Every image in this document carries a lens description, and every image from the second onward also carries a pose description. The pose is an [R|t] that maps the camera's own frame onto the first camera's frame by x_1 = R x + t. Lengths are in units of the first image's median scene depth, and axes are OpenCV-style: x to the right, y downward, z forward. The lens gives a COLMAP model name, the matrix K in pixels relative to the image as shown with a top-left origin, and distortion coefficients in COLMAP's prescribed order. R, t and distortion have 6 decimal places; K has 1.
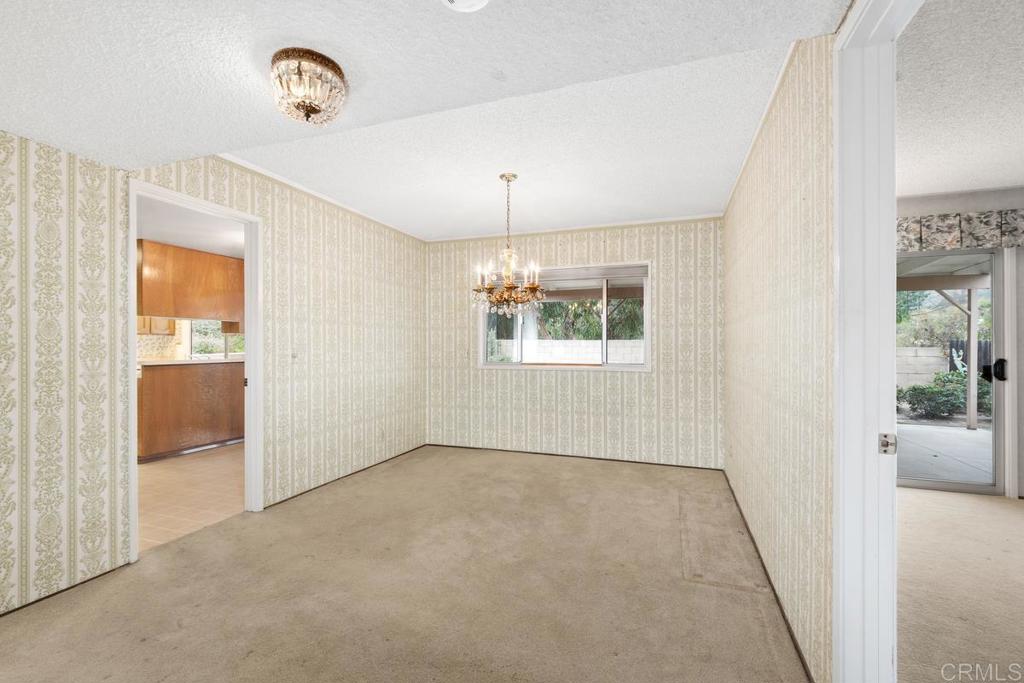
lens RADIAL K [[460.0, 0, 495.8], [0, 460.0, 344.6], [0, 0, 1]] dist [-0.001185, 0.001414]
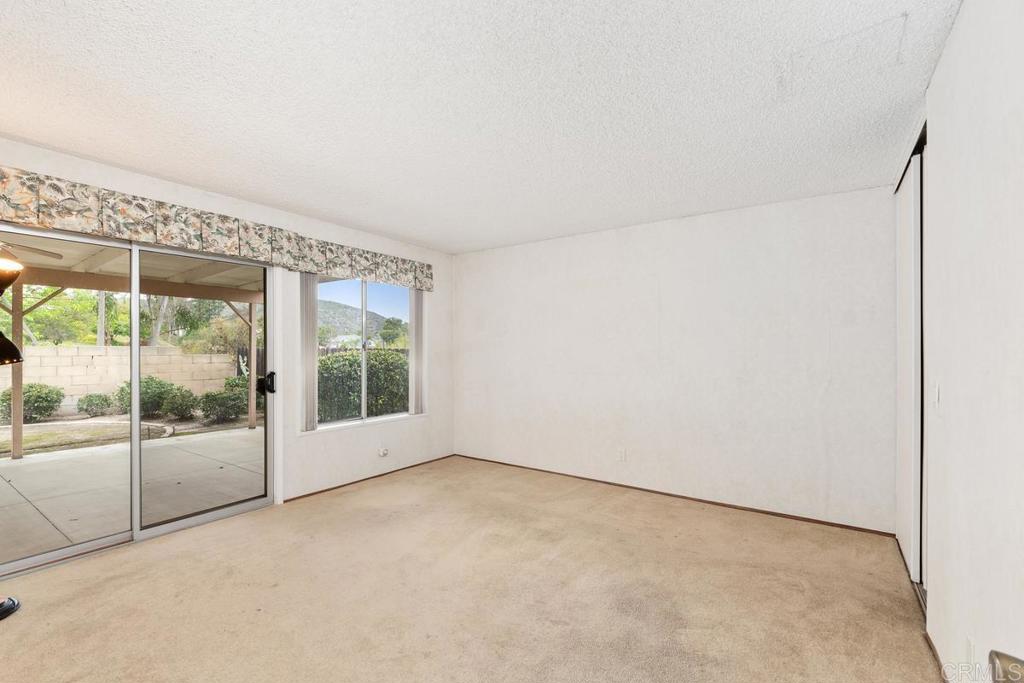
lens RADIAL K [[460.0, 0, 514.5], [0, 460.0, 345.1], [0, 0, 1]] dist [-0.001185, 0.001414]
pose [[0.250835, 0.005225, 0.968016, 0.119756], [0.004108, 0.999971, -0.006462, -0.009331], [-0.968021, 0.005598, 0.250806, 0.108623]]
